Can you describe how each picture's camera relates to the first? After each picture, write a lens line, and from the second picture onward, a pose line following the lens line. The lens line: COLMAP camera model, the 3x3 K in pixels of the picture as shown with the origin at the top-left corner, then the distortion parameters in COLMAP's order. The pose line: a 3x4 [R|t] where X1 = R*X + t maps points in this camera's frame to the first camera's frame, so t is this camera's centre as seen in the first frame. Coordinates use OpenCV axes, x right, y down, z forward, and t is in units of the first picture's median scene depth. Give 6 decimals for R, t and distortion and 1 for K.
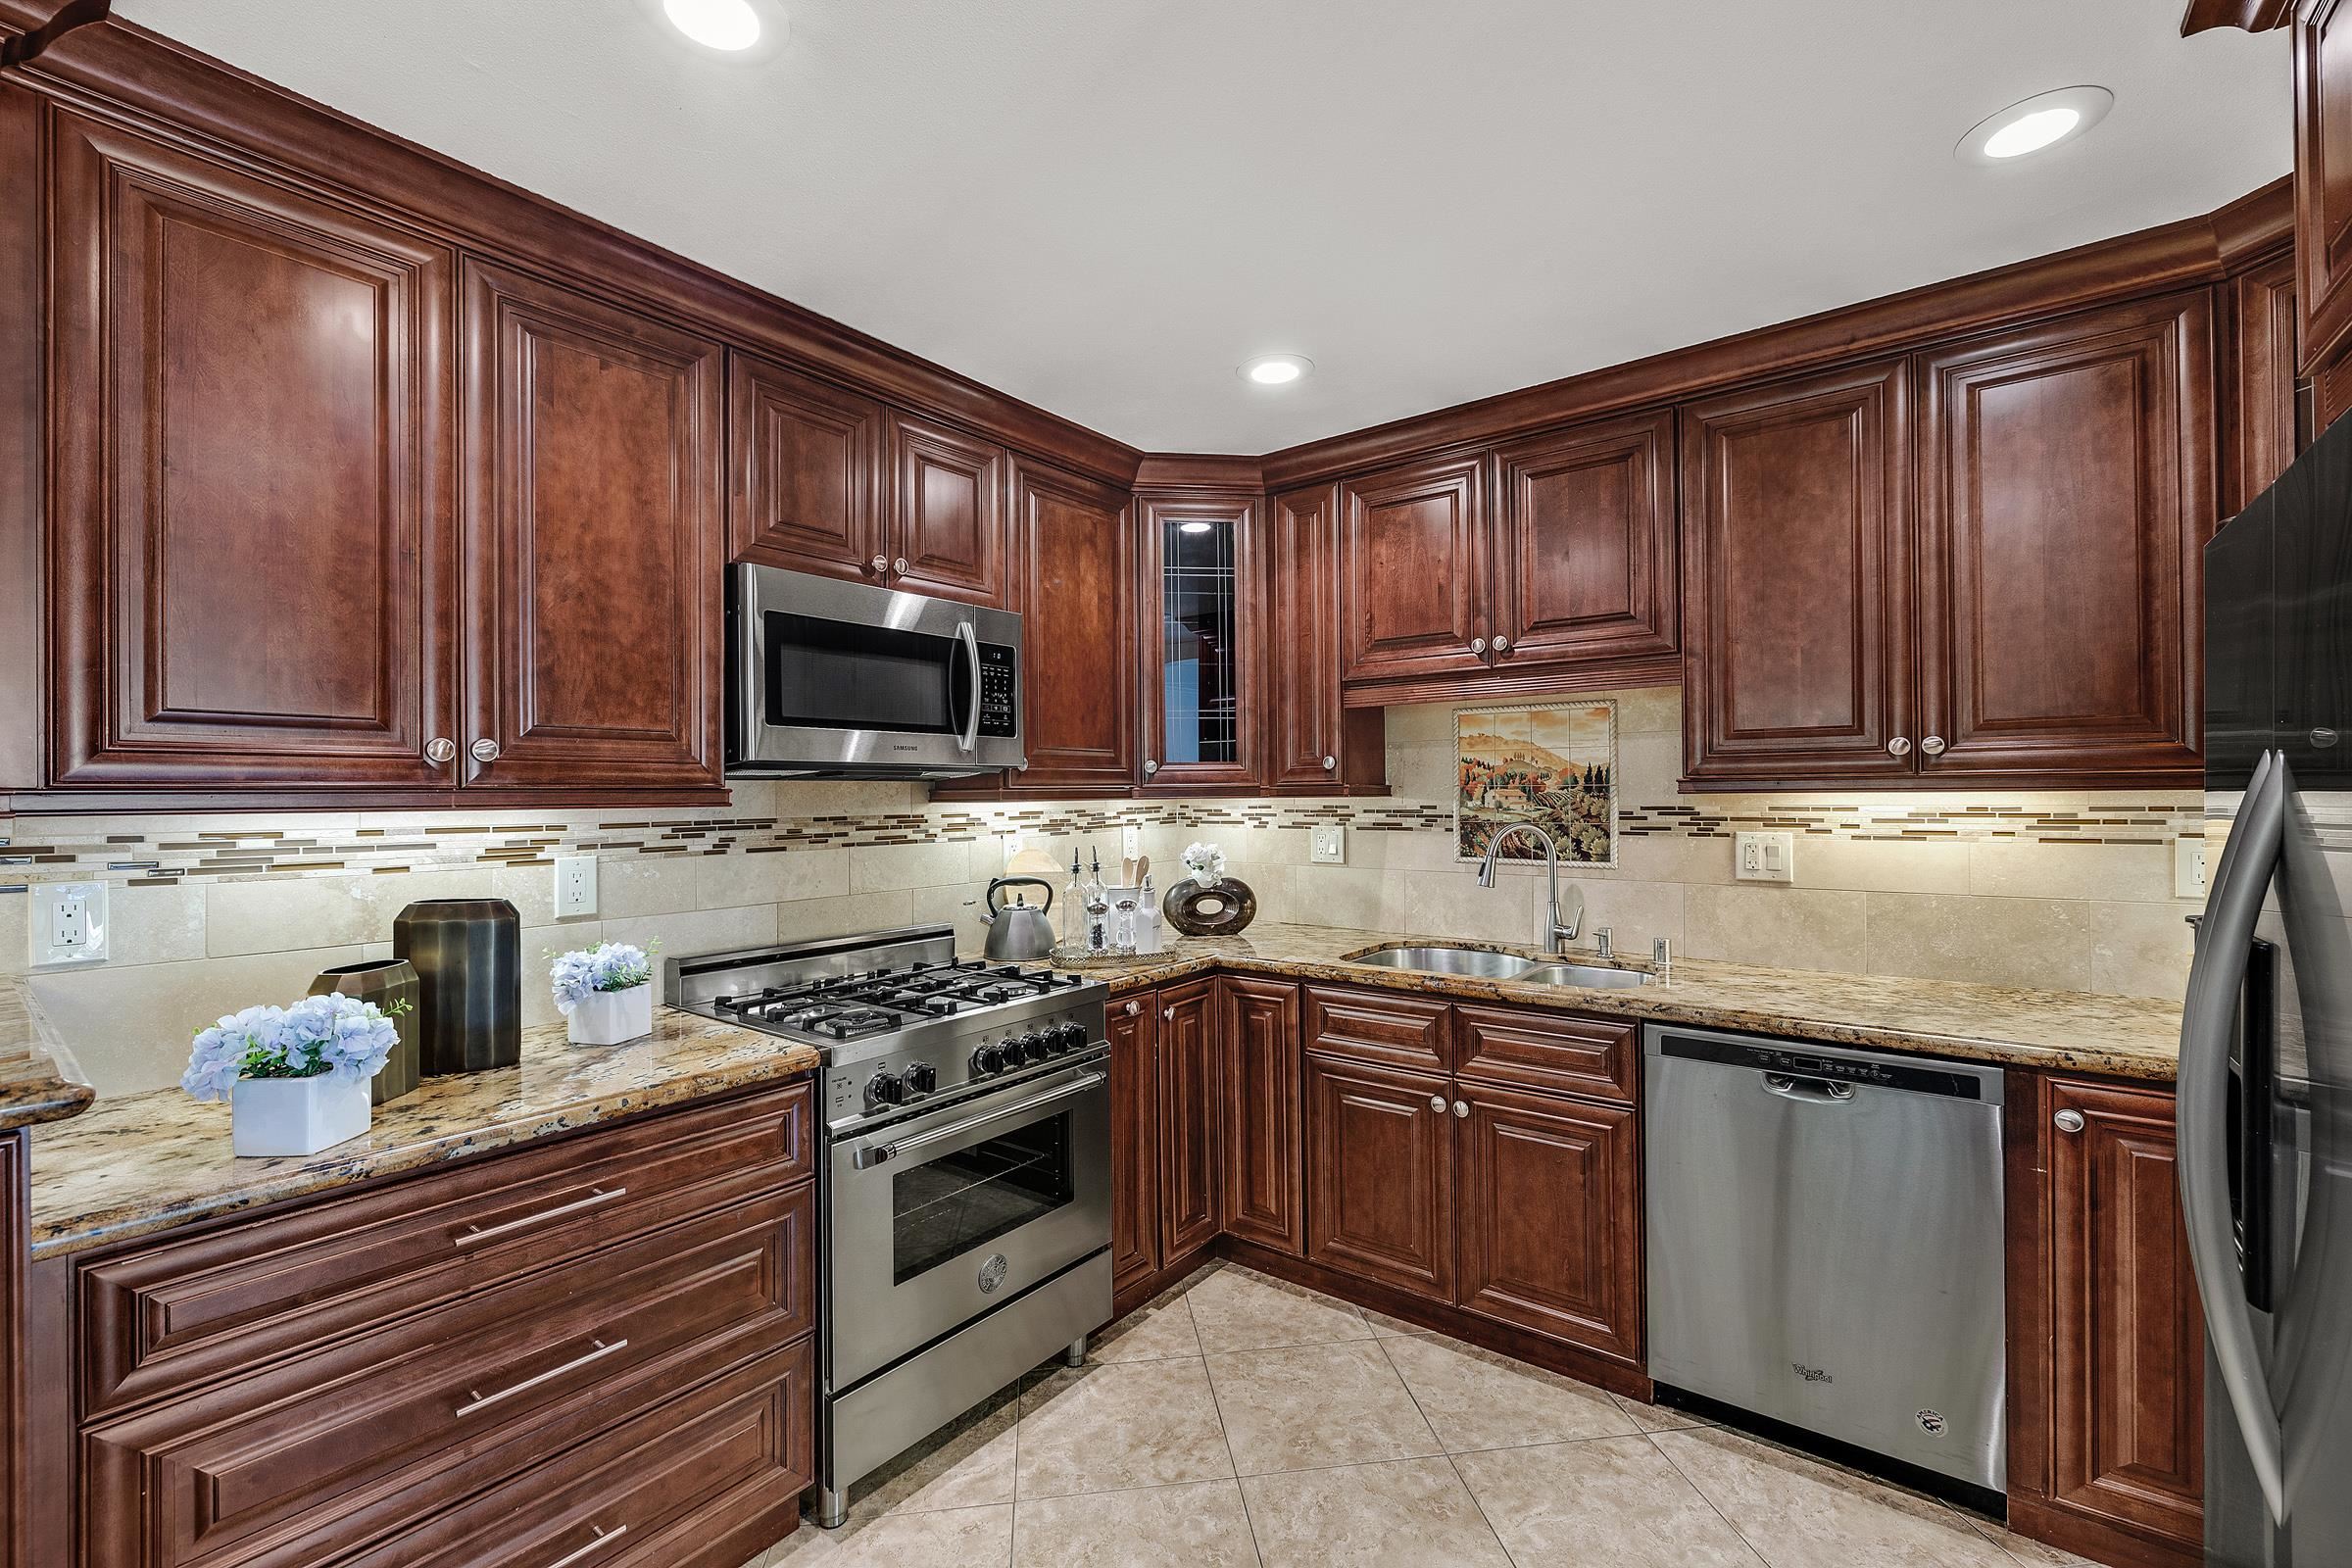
lens RADIAL K [[977.4, 0, 1179.6], [0, 977.4, 788.2], [0, 0, 1]] dist [-0.002906, -0.000754]
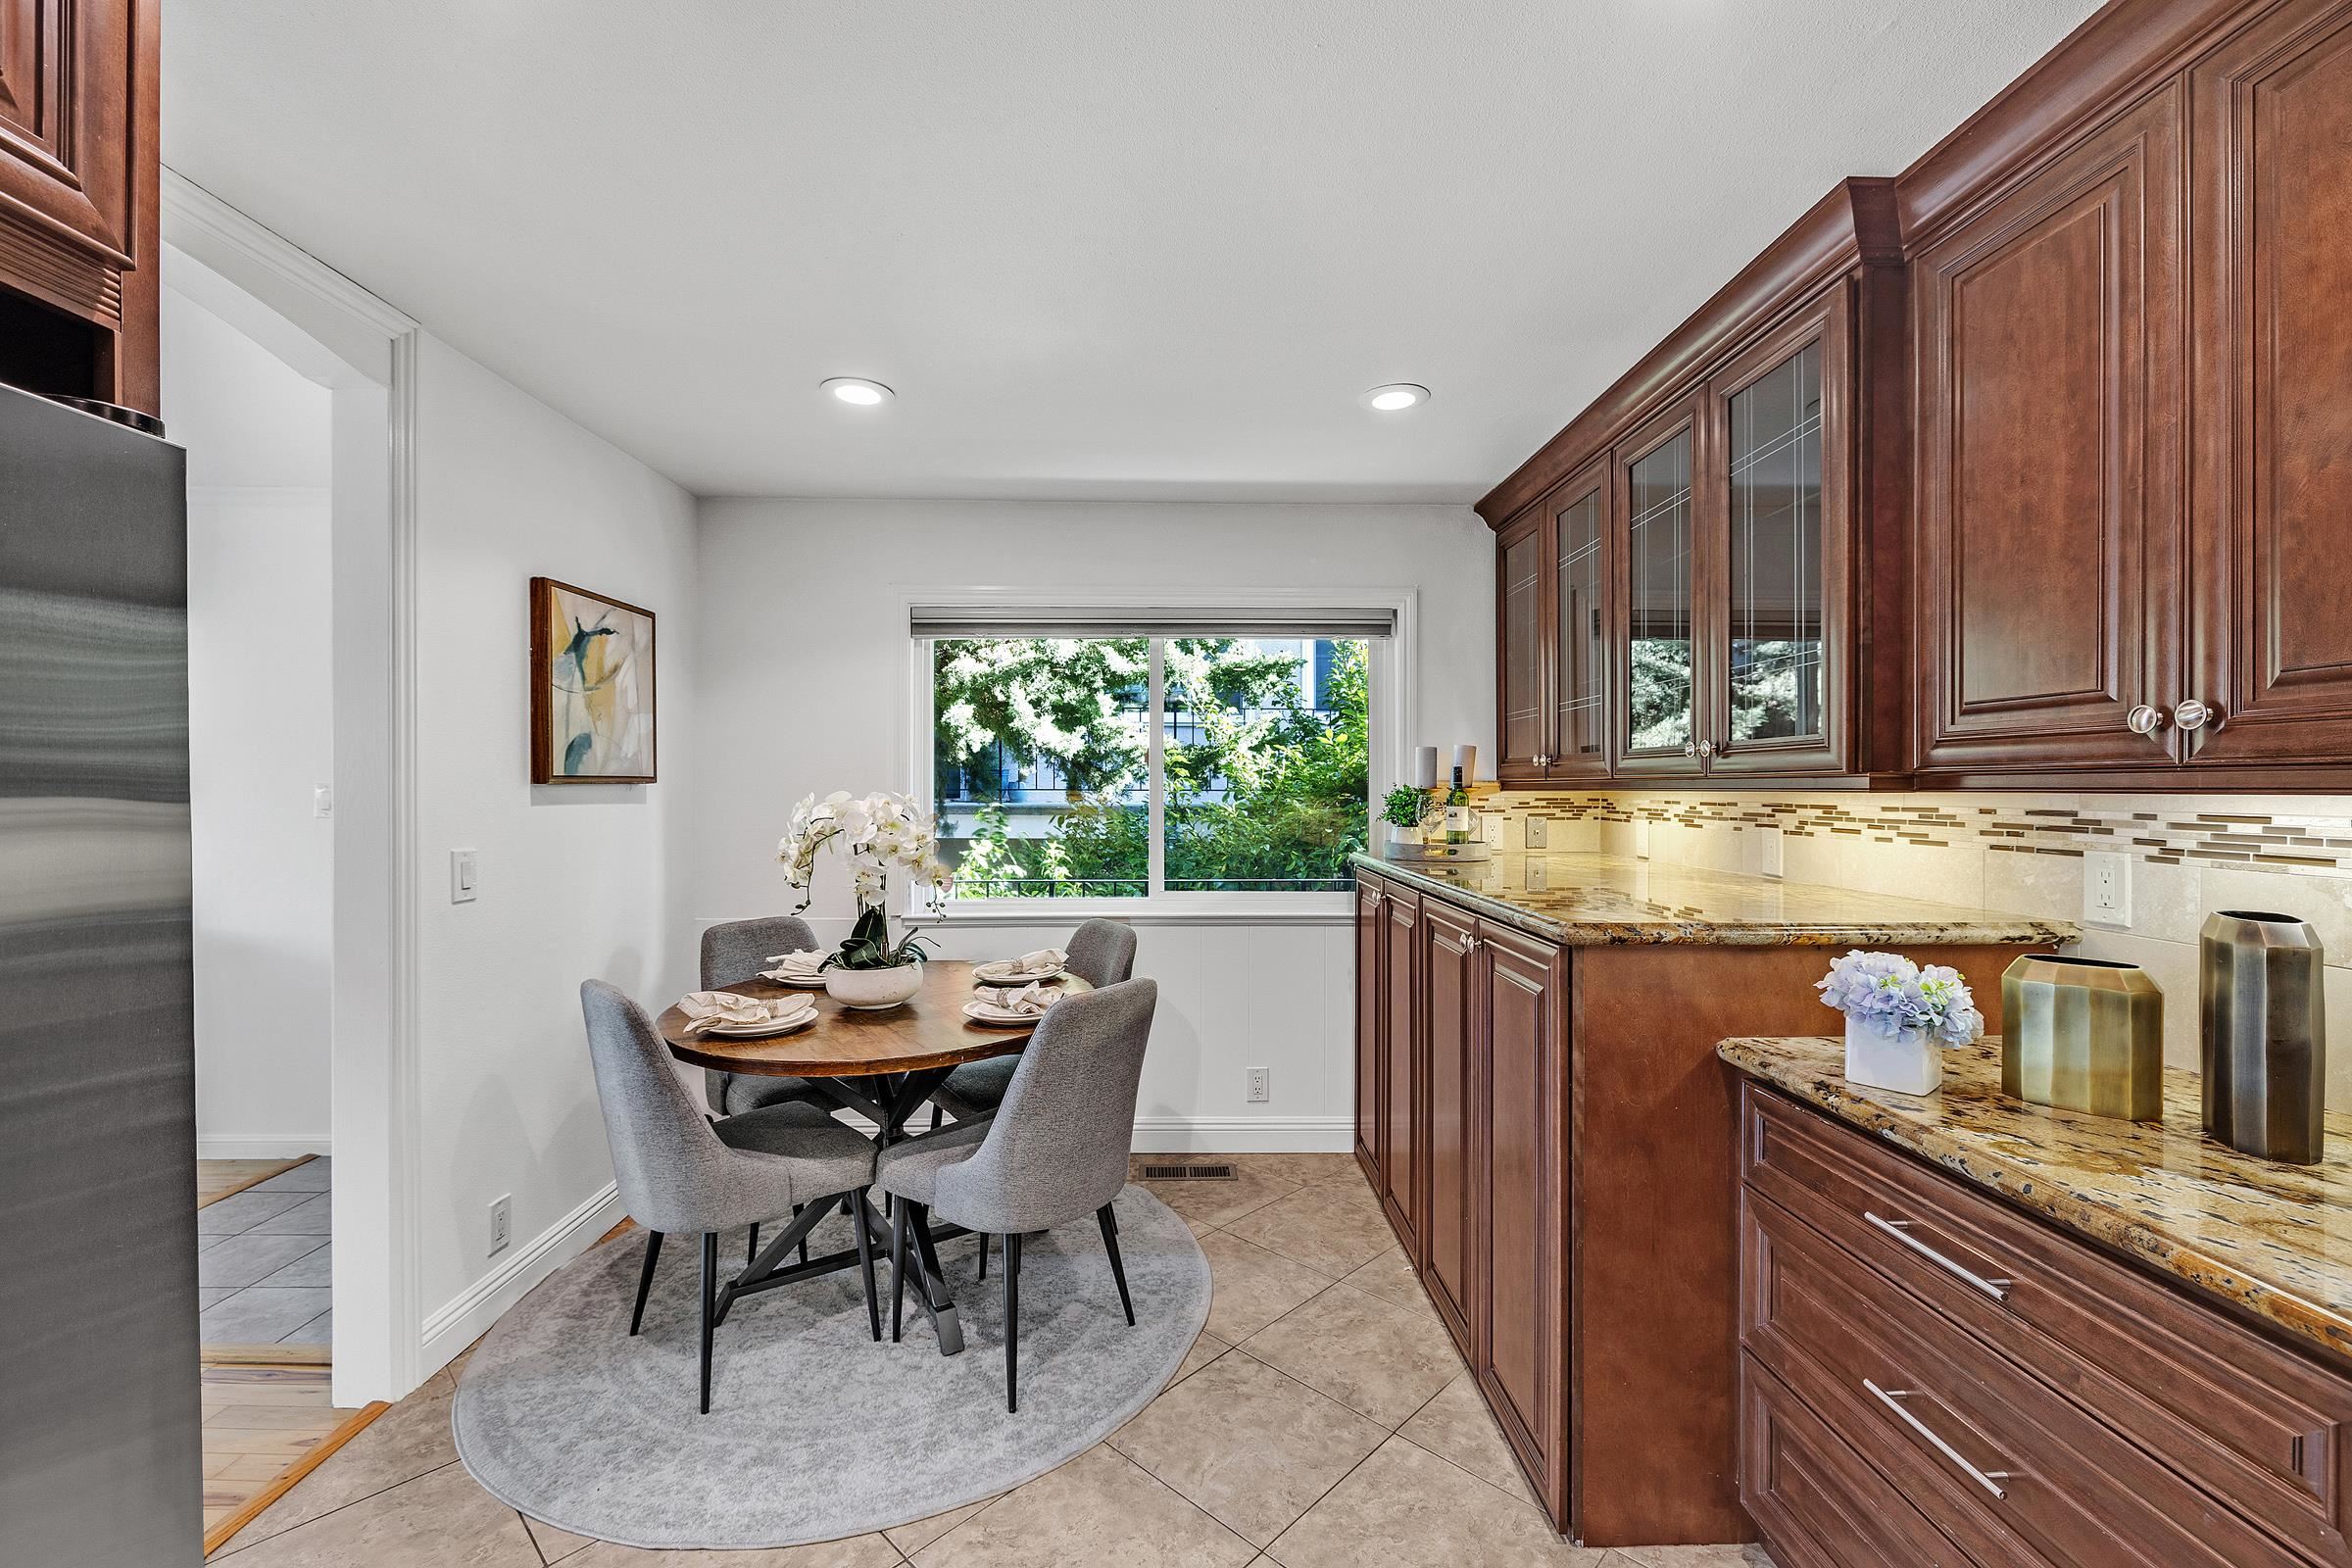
lens RADIAL K [[977.4, 0, 1178.3], [0, 977.4, 784.0], [0, 0, 1]] dist [-0.002906, -0.000754]
pose [[-0.777111, 0.005717, -0.629338, 0.284120], [0.009934, 0.999946, -0.003184, 0.007207], [0.629285, -0.008726, -0.777126, 0.834451]]
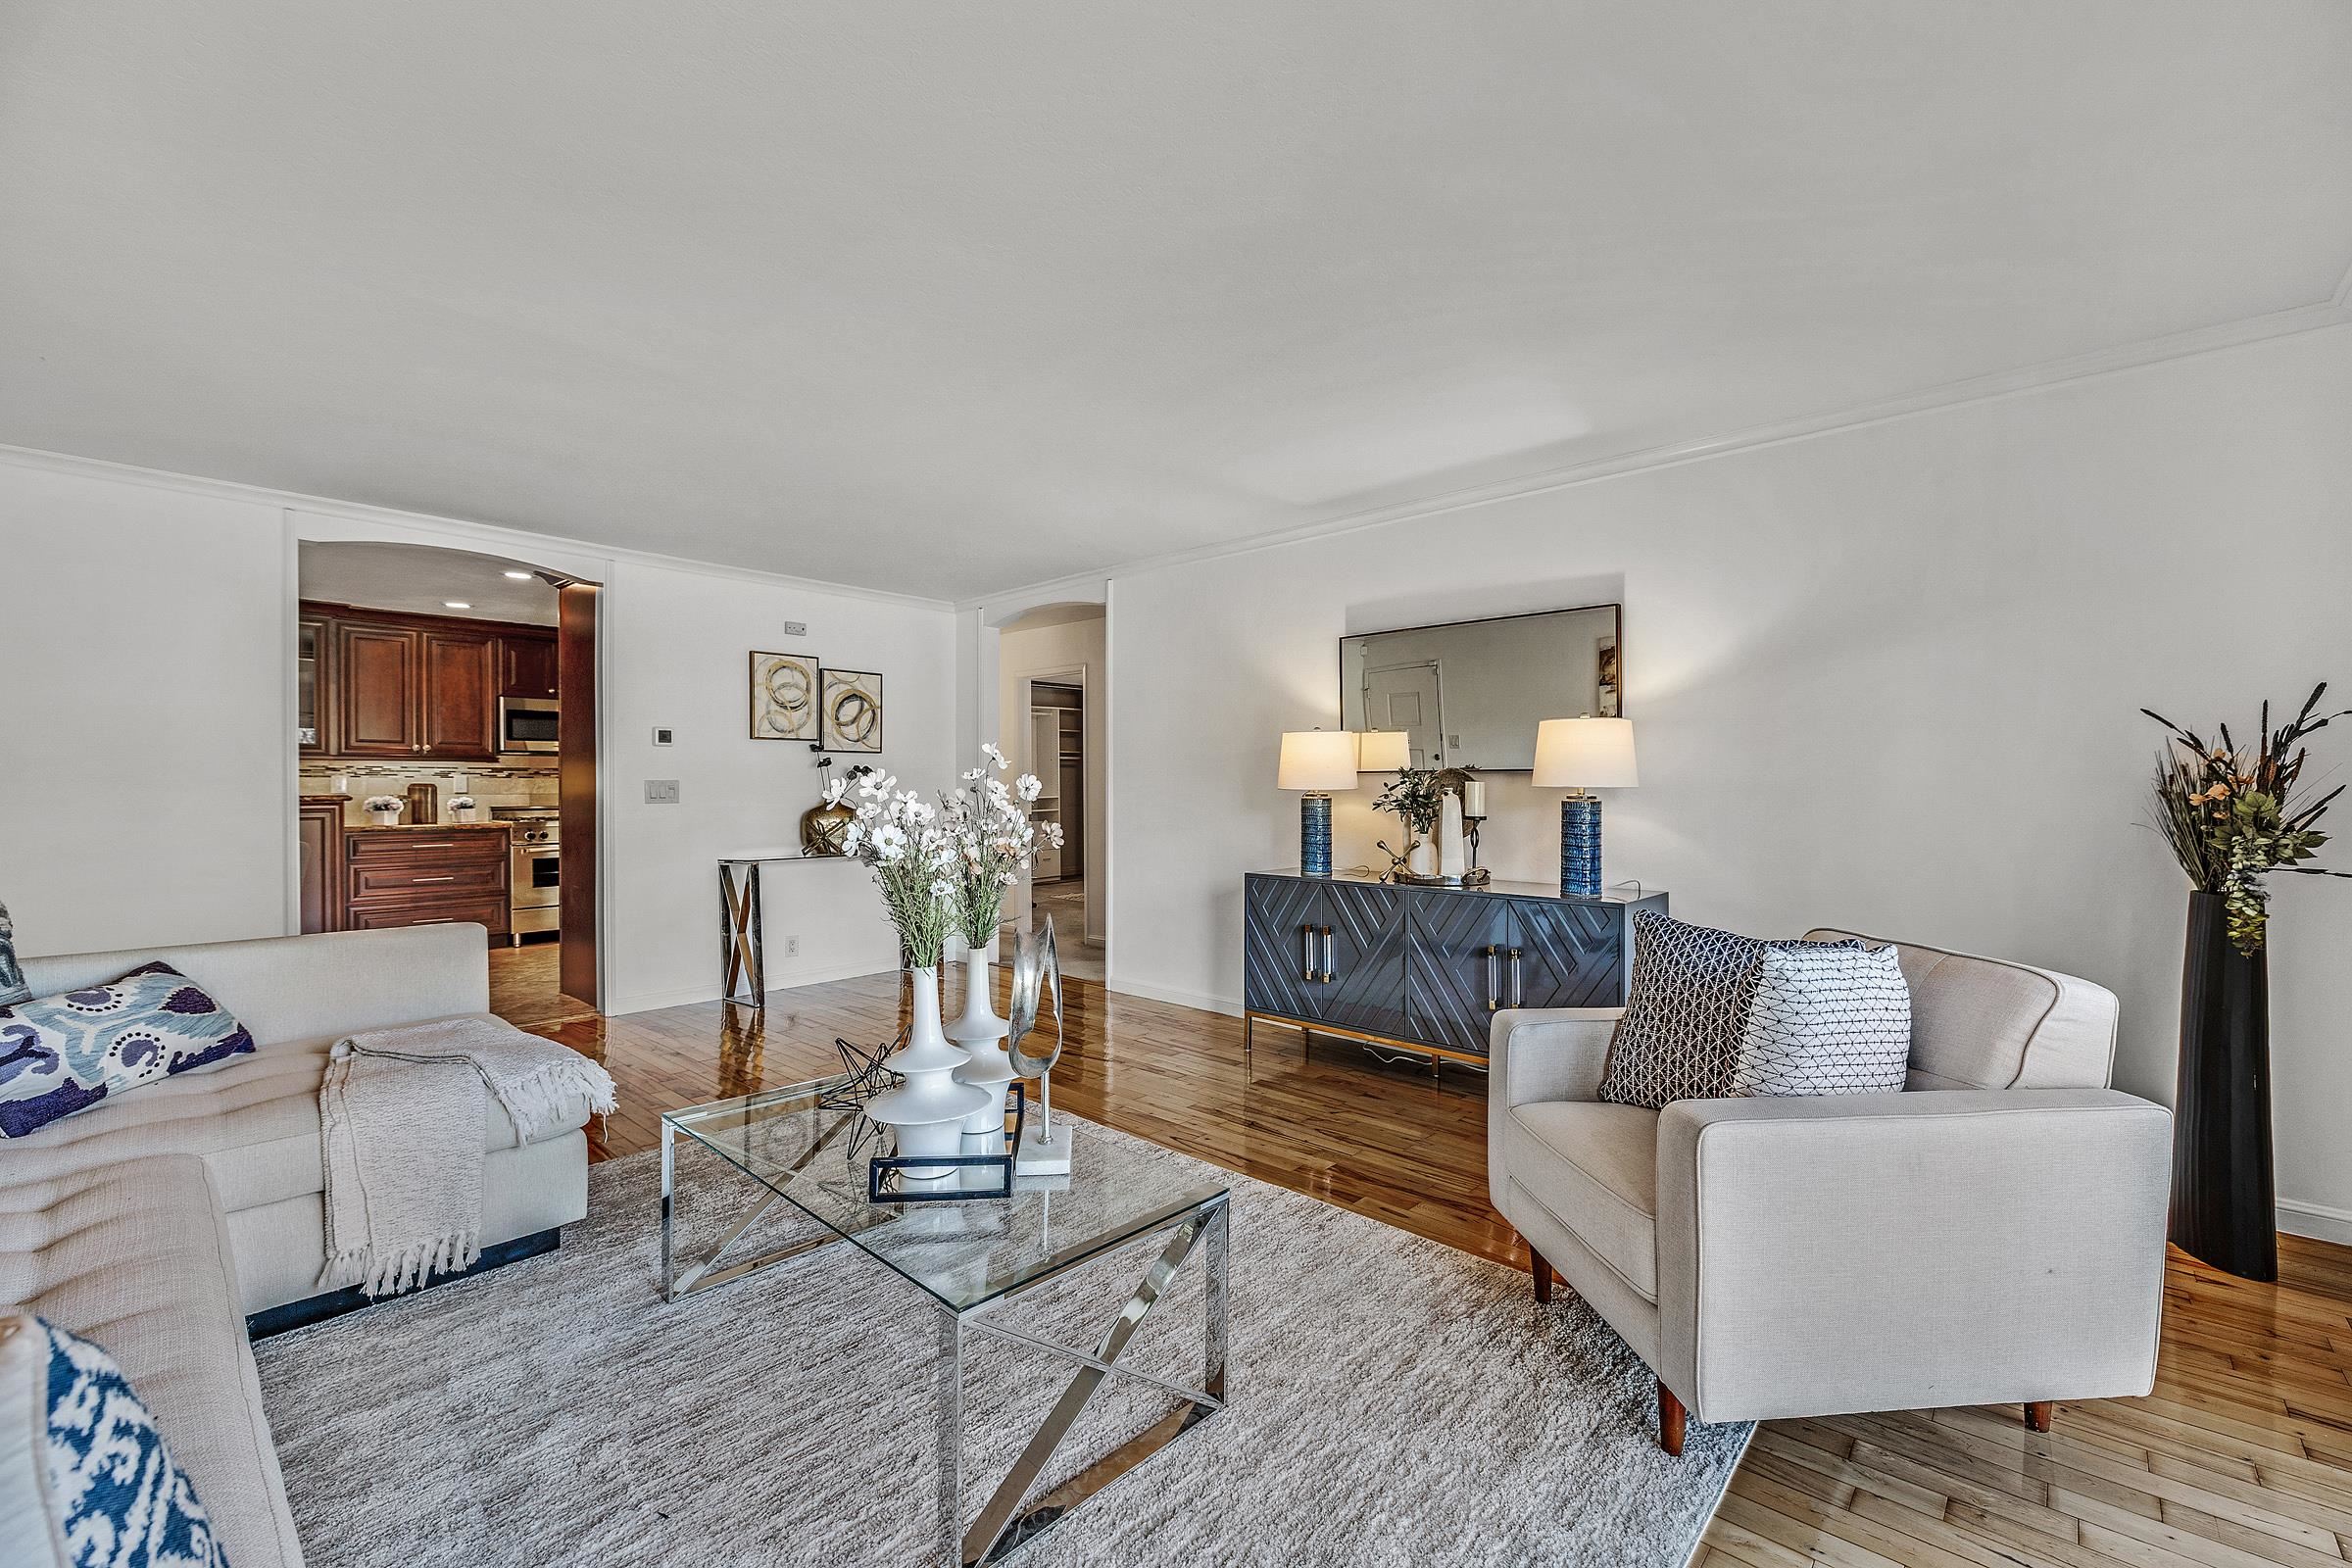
lens RADIAL K [[977.4, 0, 1189.3], [0, 977.4, 791.1], [0, 0, 1]] dist [-0.002906, -0.000754]
pose [[0.996772, 0.009141, -0.079762, 2.272965], [-0.008433, 0.999922, 0.009215, 0.065434], [0.079840, -0.008513, 0.996771, -2.301097]]
